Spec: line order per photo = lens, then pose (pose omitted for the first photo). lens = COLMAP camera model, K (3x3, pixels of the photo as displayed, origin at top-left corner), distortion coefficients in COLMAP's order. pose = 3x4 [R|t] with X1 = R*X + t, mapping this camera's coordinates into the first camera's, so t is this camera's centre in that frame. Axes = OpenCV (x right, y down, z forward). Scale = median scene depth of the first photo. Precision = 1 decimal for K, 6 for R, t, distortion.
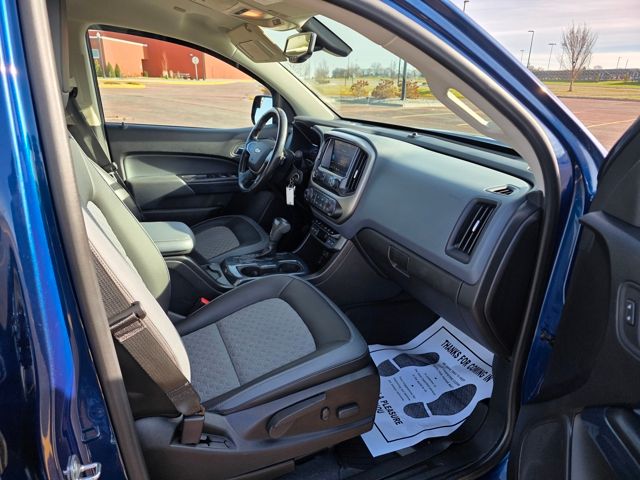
lens RADIAL K [[445.4, 0, 323.4], [0, 445.4, 239.7], [0, 0, 1]] dist [0.057319, -0.076244]
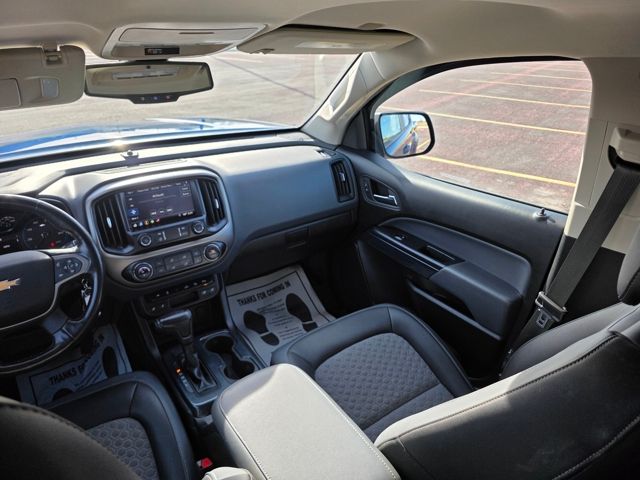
lens RADIAL K [[445.4, 0, 323.4], [0, 445.4, 239.7], [0, 0, 1]] dist [0.057319, -0.076244]
pose [[-0.225931, -0.462781, 0.857198, -0.701392], [0.307910, 0.800911, 0.513549, -0.433719], [-0.924200, 0.379967, -0.038455, 0.756707]]
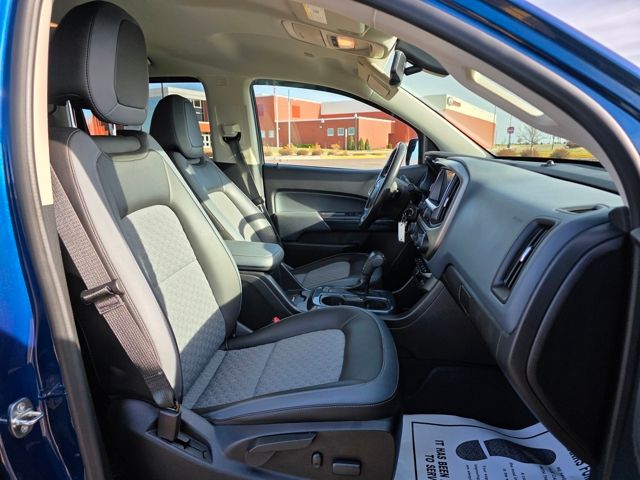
lens RADIAL K [[445.4, 0, 323.4], [0, 445.4, 239.7], [0, 0, 1]] dist [0.057319, -0.076244]
pose [[0.865876, 0.065506, -0.495951, 0.264163], [-0.138711, 0.983955, -0.112210, 0.047319], [0.480644, 0.165954, 0.861070, 0.135376]]
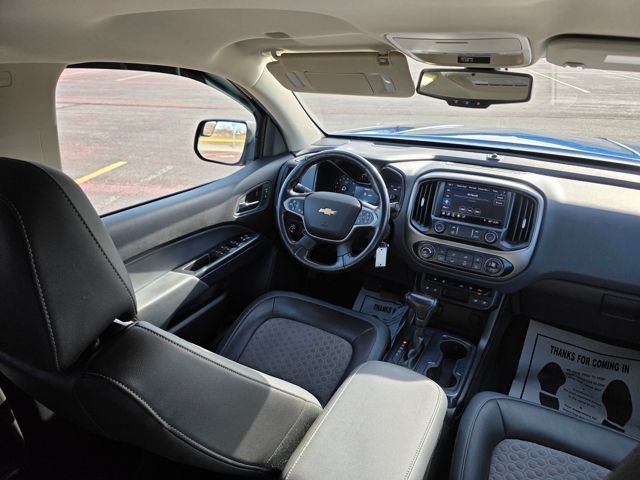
lens RADIAL K [[445.4, 0, 323.4], [0, 445.4, 239.7], [0, 0, 1]] dist [0.057319, -0.076244]
pose [[0.790692, -0.293222, 0.537427, -0.618455], [0.234820, 0.955956, 0.176093, -0.313693], [-0.565391, -0.013037, 0.824720, 0.431087]]
